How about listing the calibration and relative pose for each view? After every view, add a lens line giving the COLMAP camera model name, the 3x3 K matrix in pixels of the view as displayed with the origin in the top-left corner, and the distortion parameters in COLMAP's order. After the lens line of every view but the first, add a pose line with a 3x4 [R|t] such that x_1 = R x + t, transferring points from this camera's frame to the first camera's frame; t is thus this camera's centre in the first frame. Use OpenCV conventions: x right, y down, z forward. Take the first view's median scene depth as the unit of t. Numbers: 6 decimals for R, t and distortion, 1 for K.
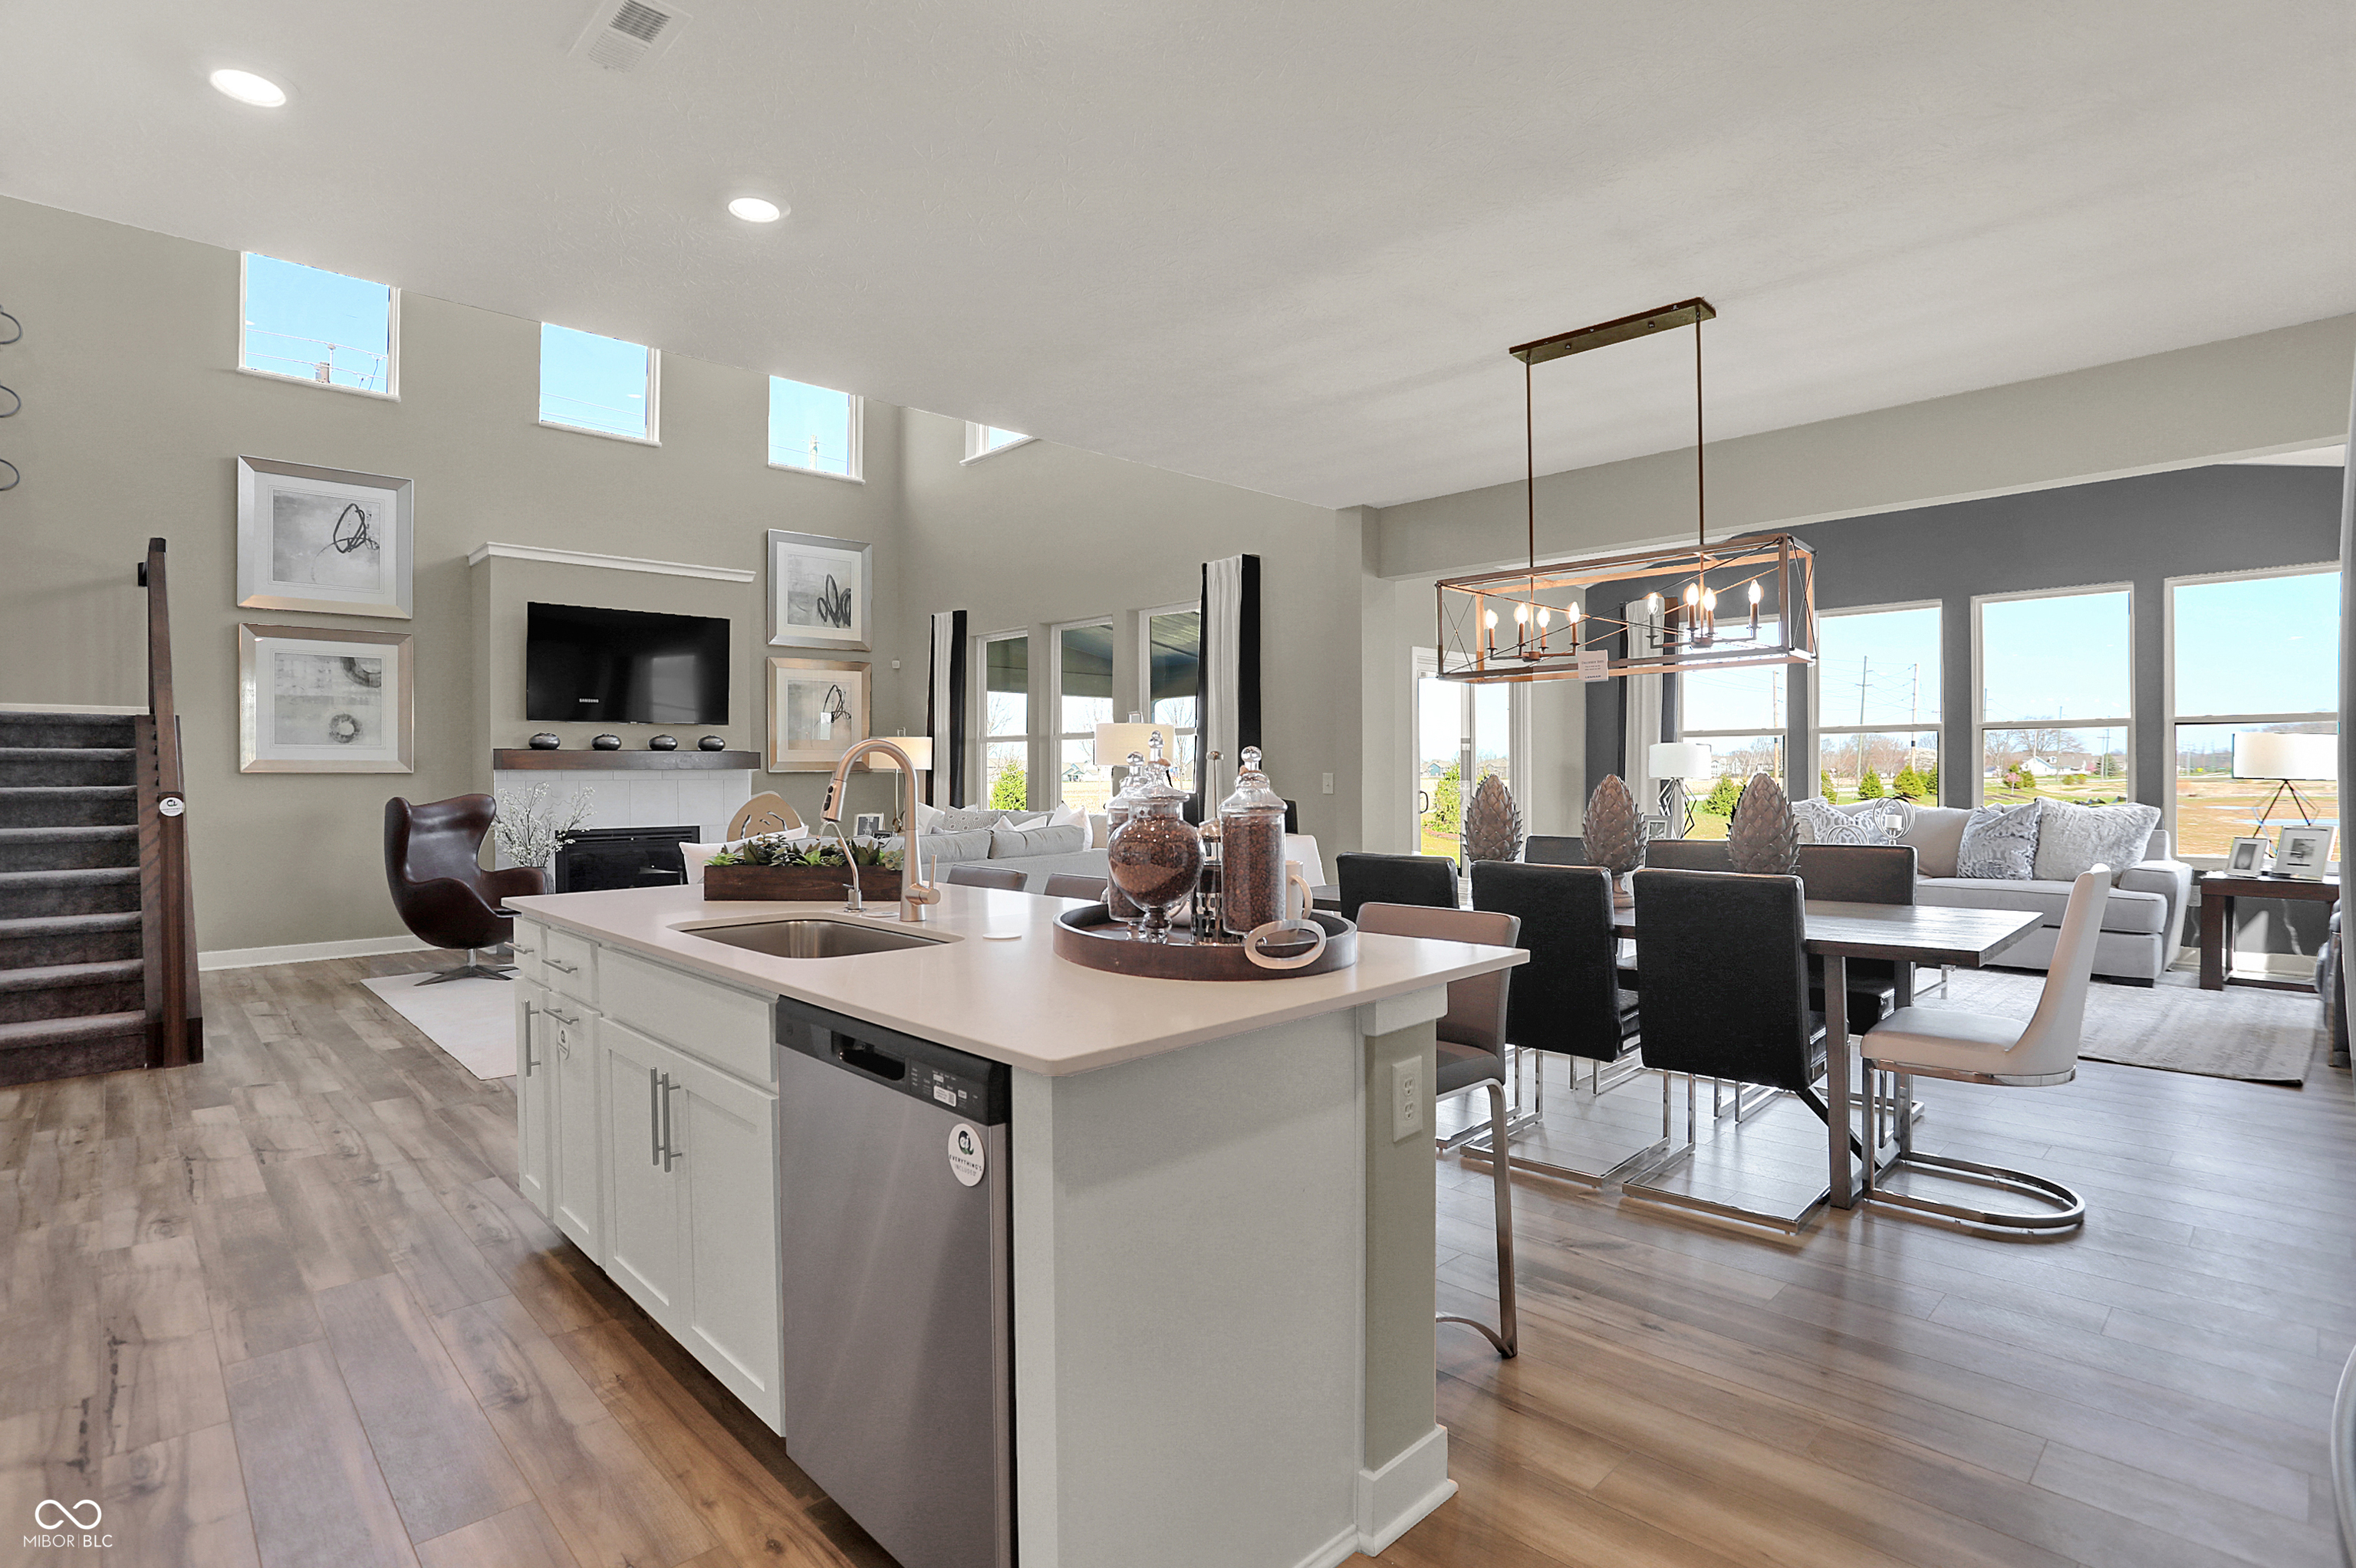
lens RADIAL K [[1154.2, 0, 1186.9], [0, 1154.2, 776.2], [0, 0, 1]] dist [-0.063891, 0.020171]
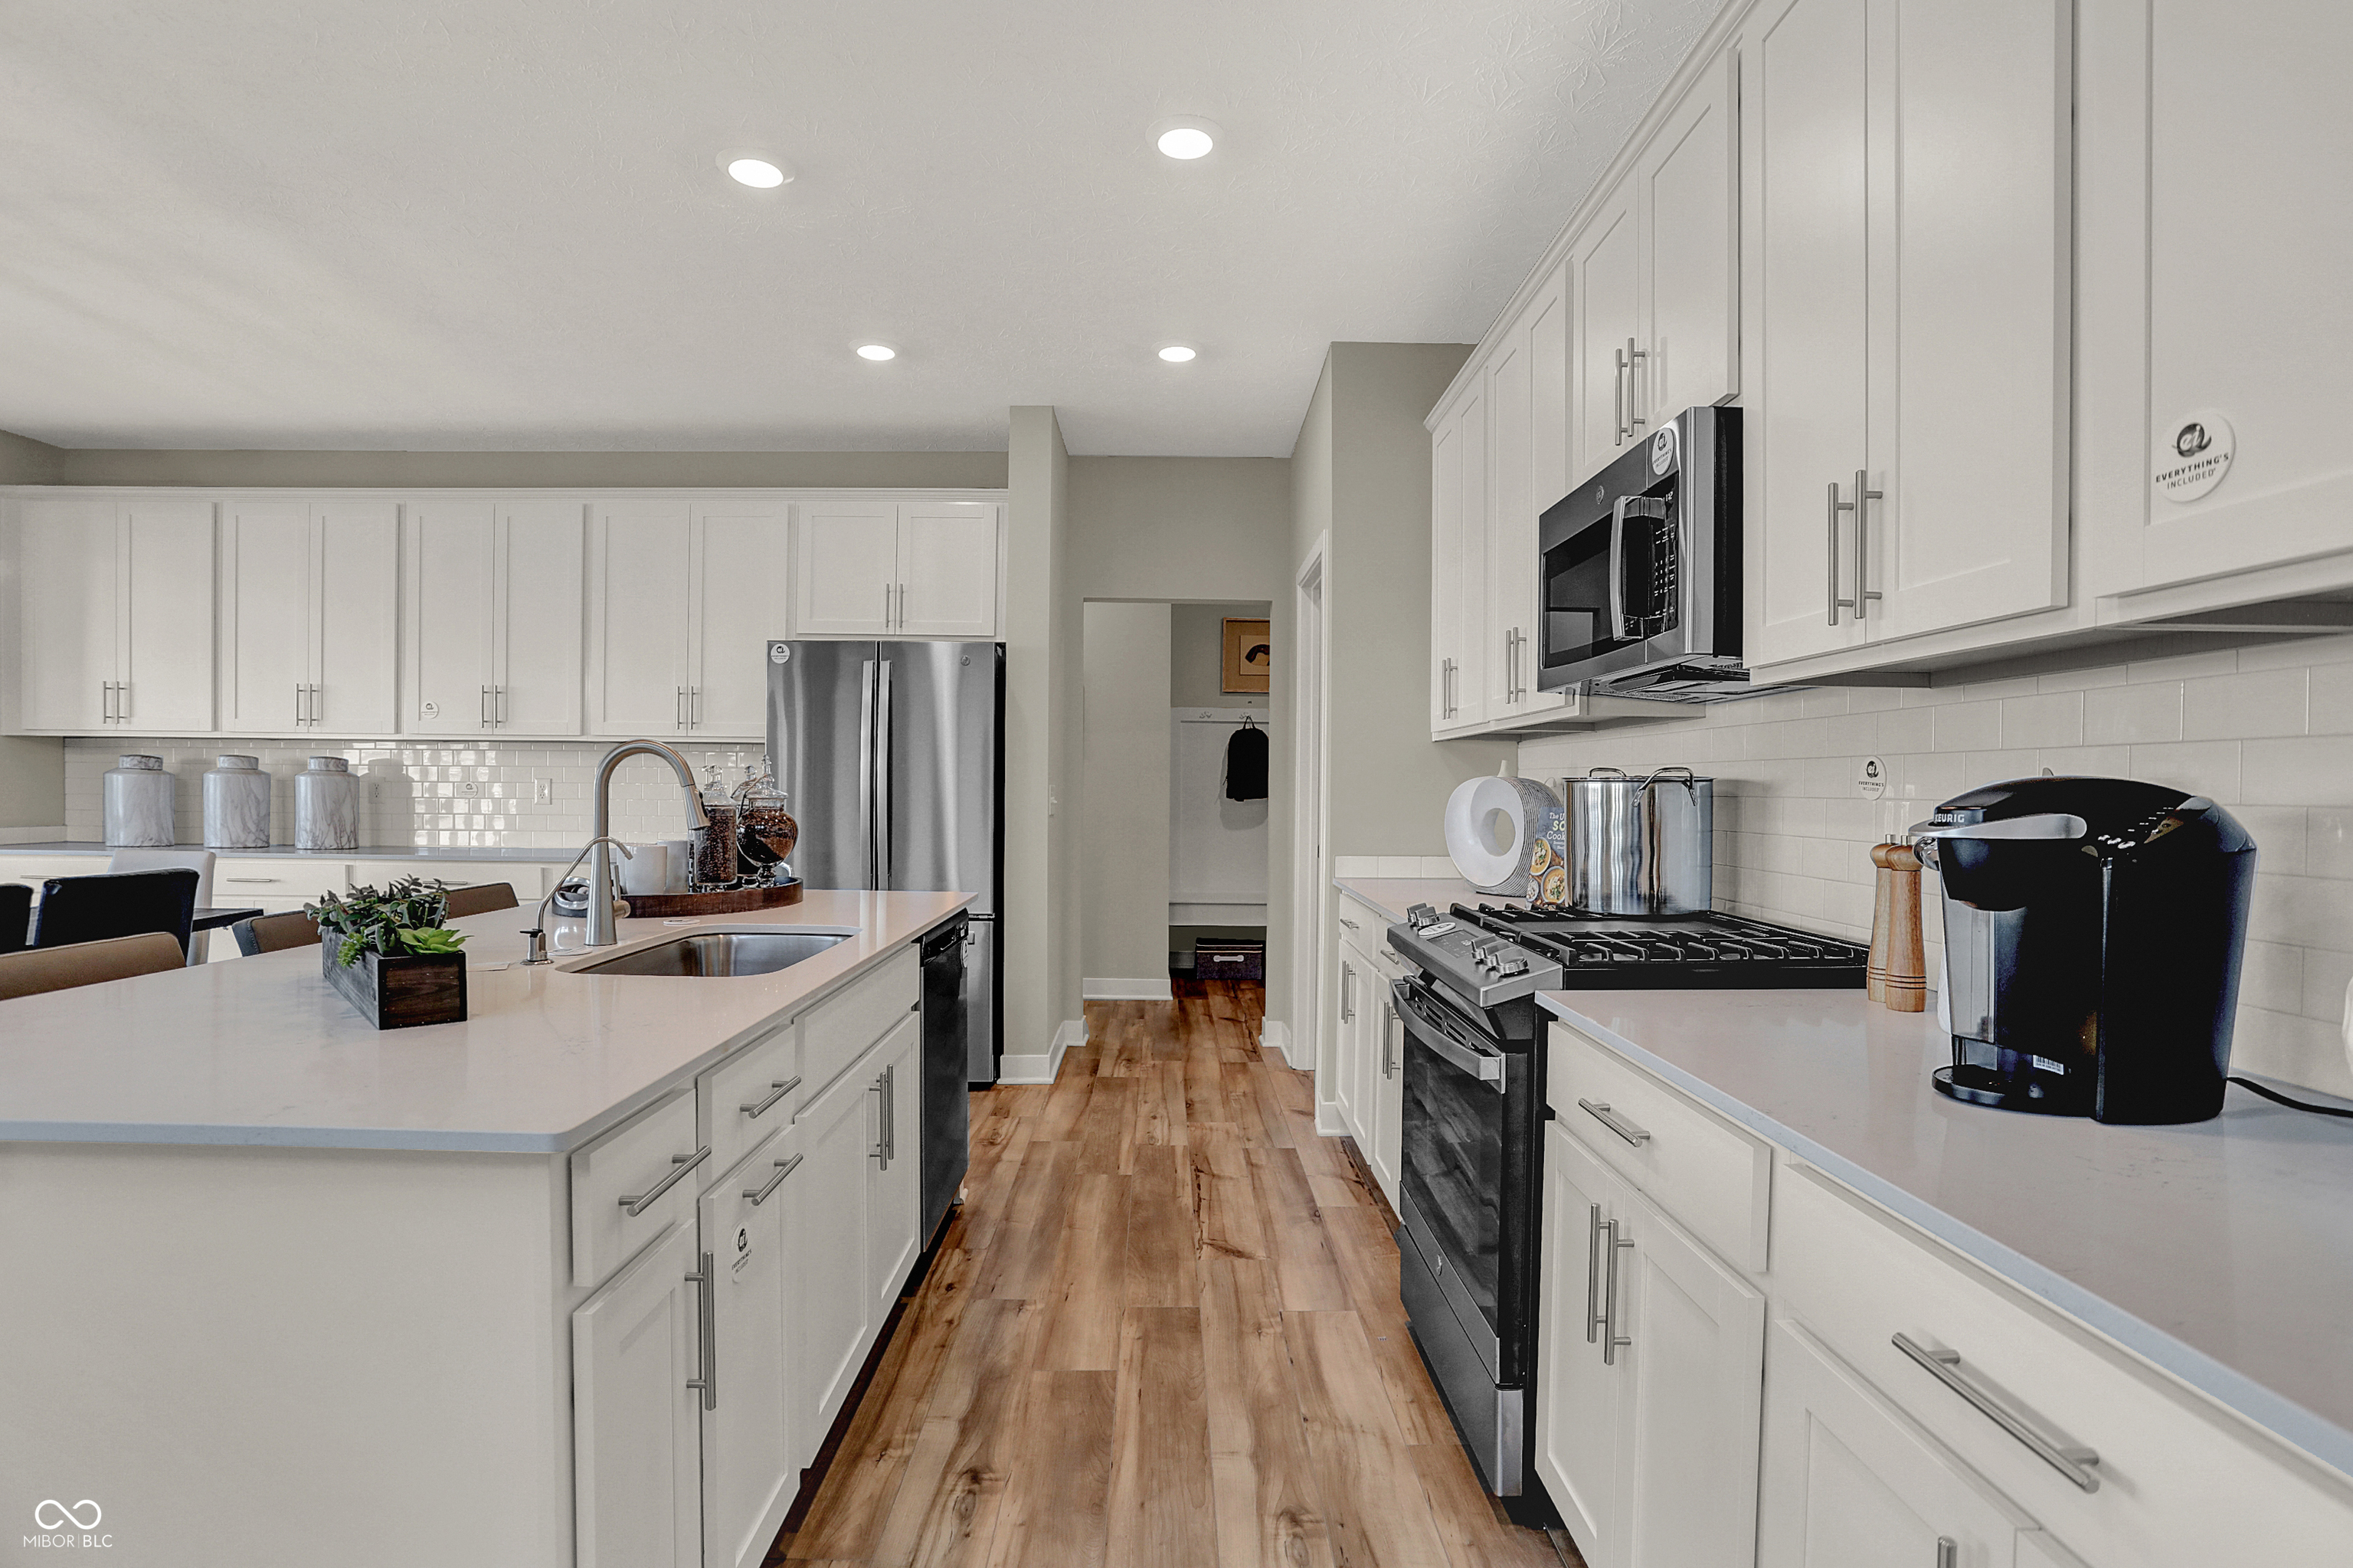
lens RADIAL K [[1152.9, 0, 1197.5], [0, 1152.9, 808.6], [0, 0, 1]] dist [-0.063891, 0.020171]
pose [[-0.736650, -0.011716, 0.676173, -0.384442], [-0.006792, 0.999928, 0.009926, 0.002935], [-0.676240, 0.002719, -0.736676, 0.442411]]
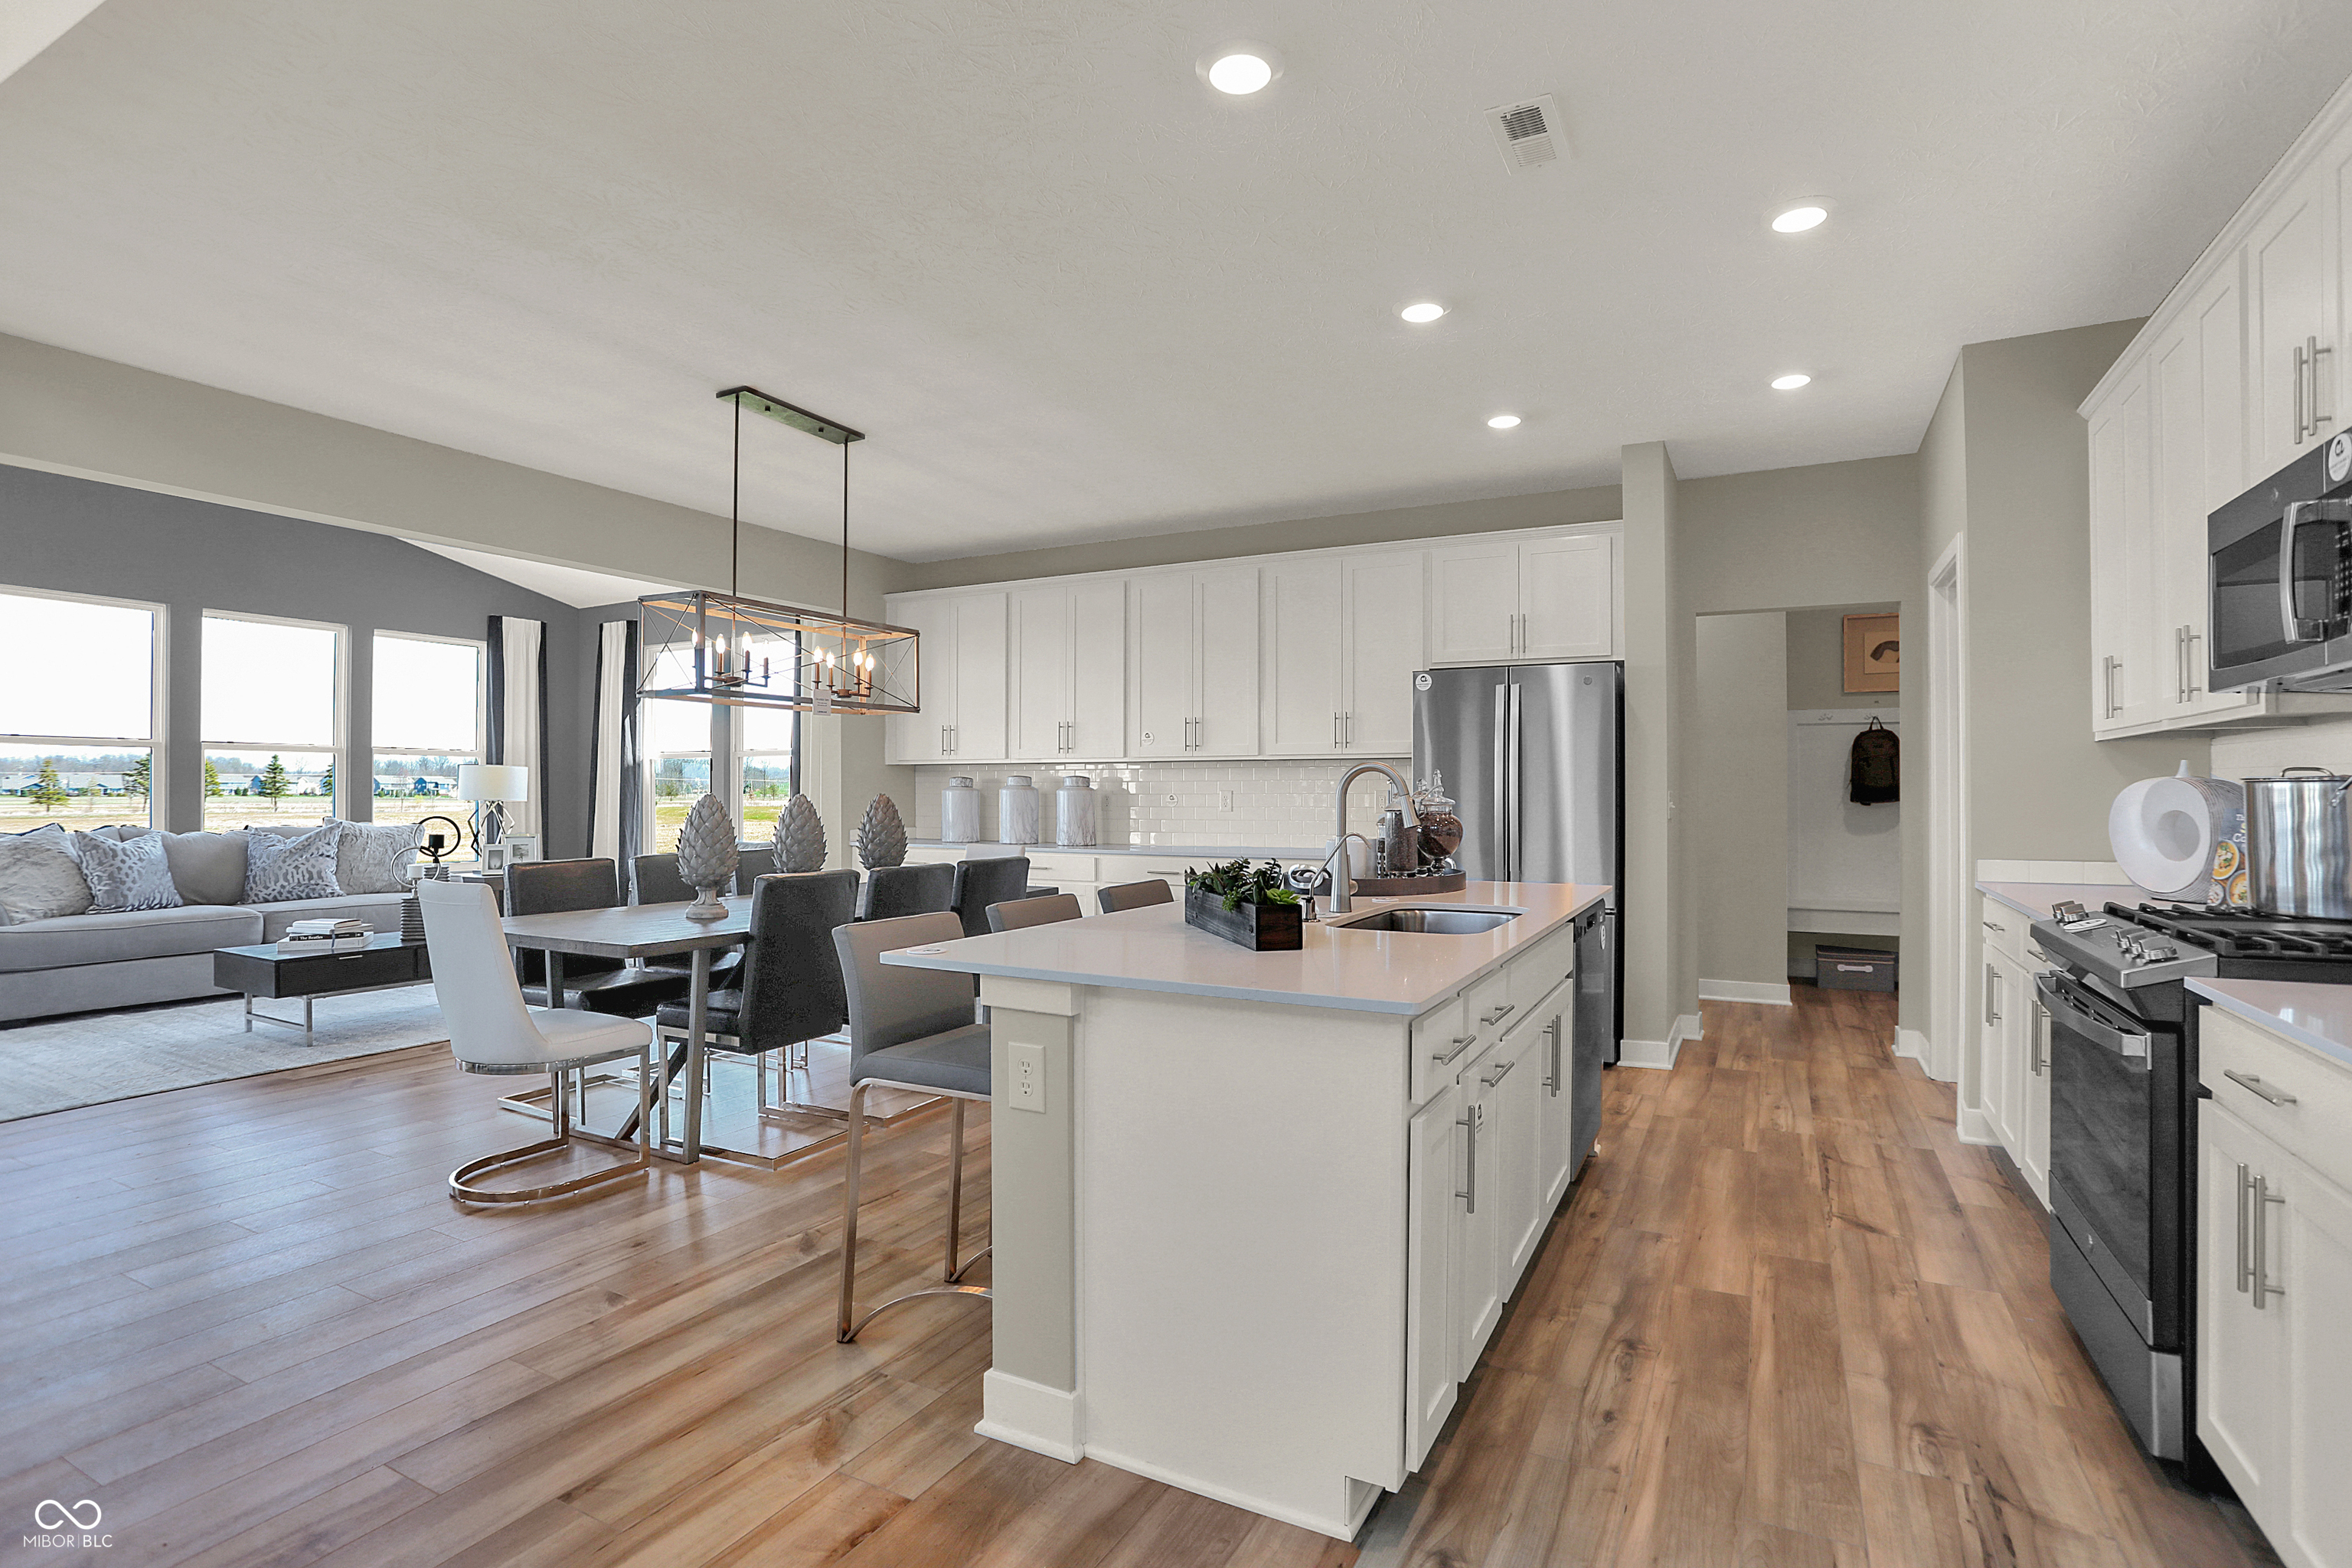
lens RADIAL K [[1152.4, 0, 1166.7], [0, 1152.4, 789.8], [0, 0, 1]] dist [-0.063891, 0.020171]
pose [[-0.306317, 0.009994, 0.951877, -0.442496], [0.000747, 0.999947, -0.010259, 0.002931], [-0.951929, -0.002432, -0.306308, 0.513660]]
